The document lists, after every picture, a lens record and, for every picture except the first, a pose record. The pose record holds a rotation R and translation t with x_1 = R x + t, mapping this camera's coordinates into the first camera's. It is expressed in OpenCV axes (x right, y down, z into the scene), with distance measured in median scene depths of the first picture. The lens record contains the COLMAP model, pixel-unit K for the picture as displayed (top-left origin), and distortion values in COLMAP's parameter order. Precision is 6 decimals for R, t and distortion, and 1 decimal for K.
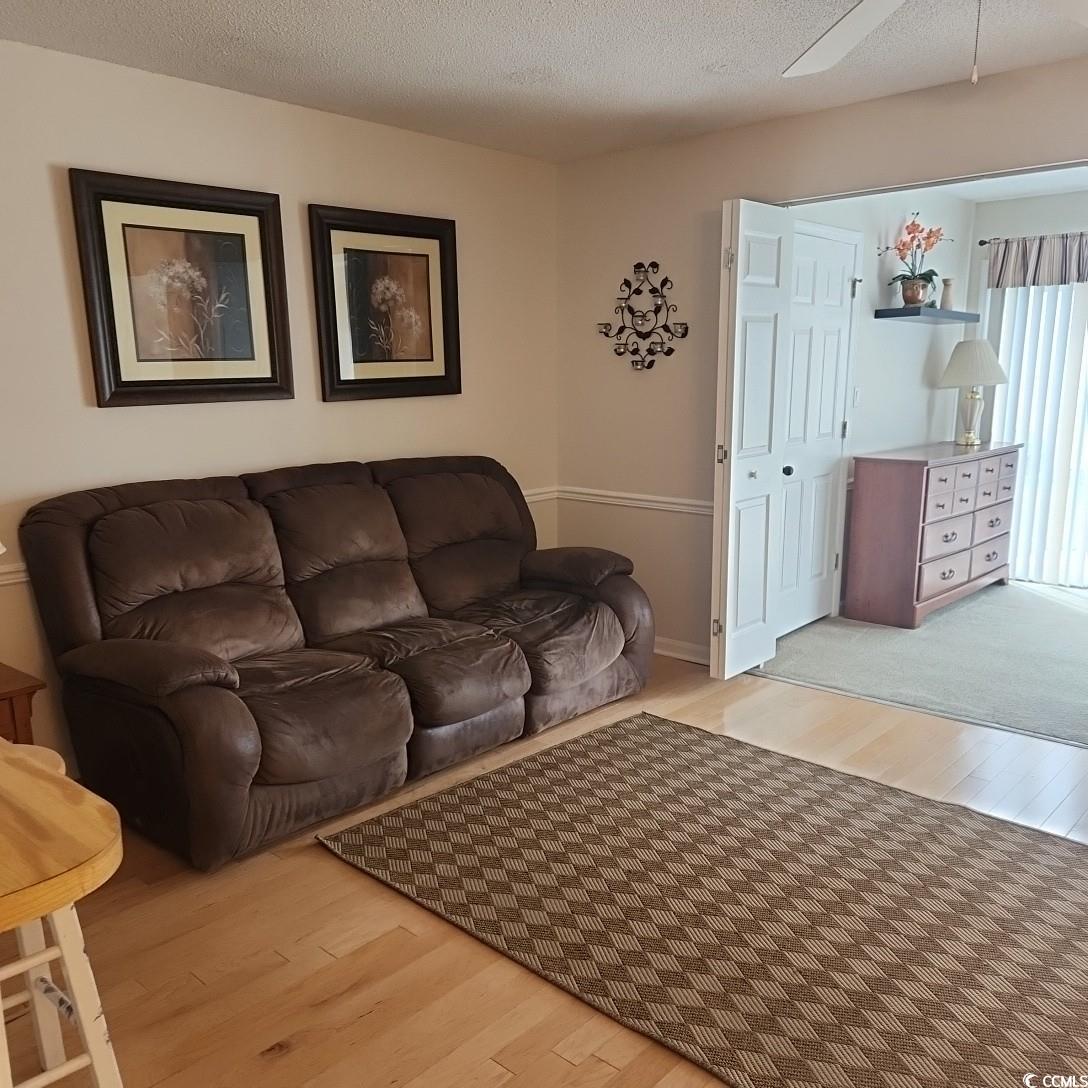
lens RADIAL K [[970.0, 0, 542.0], [0, 970.0, 550.8], [0, 0, 1]] dist [0.088216, -0.090122]
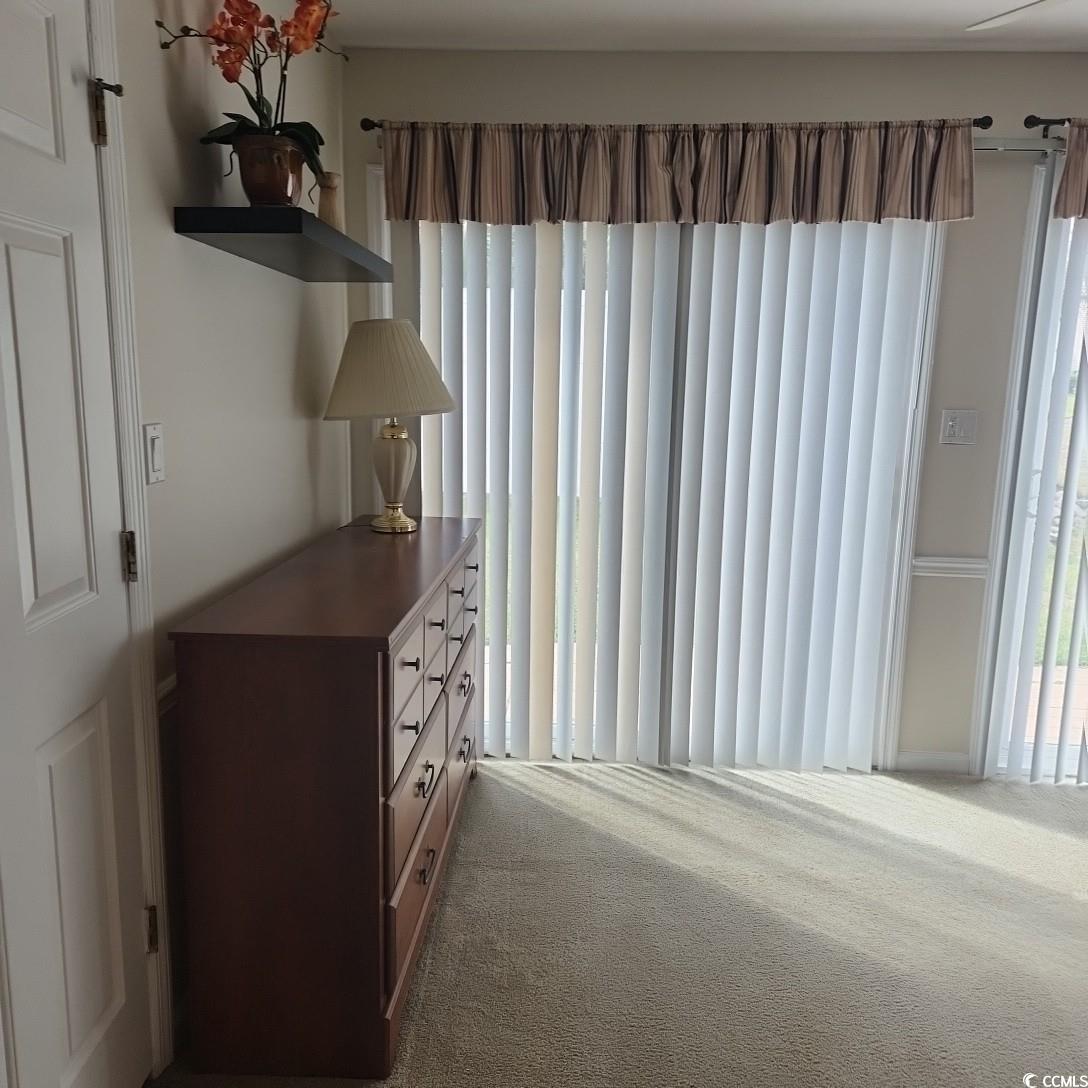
lens RADIAL K [[970.0, 0, 553.0], [0, 970.0, 549.6], [0, 0, 1]] dist [0.088216, -0.090122]
pose [[0.766598, -0.101724, 0.634019, 0.203157], [0.108310, 0.993709, 0.028476, -0.116268], [-0.632927, 0.046841, 0.772793, 0.636048]]
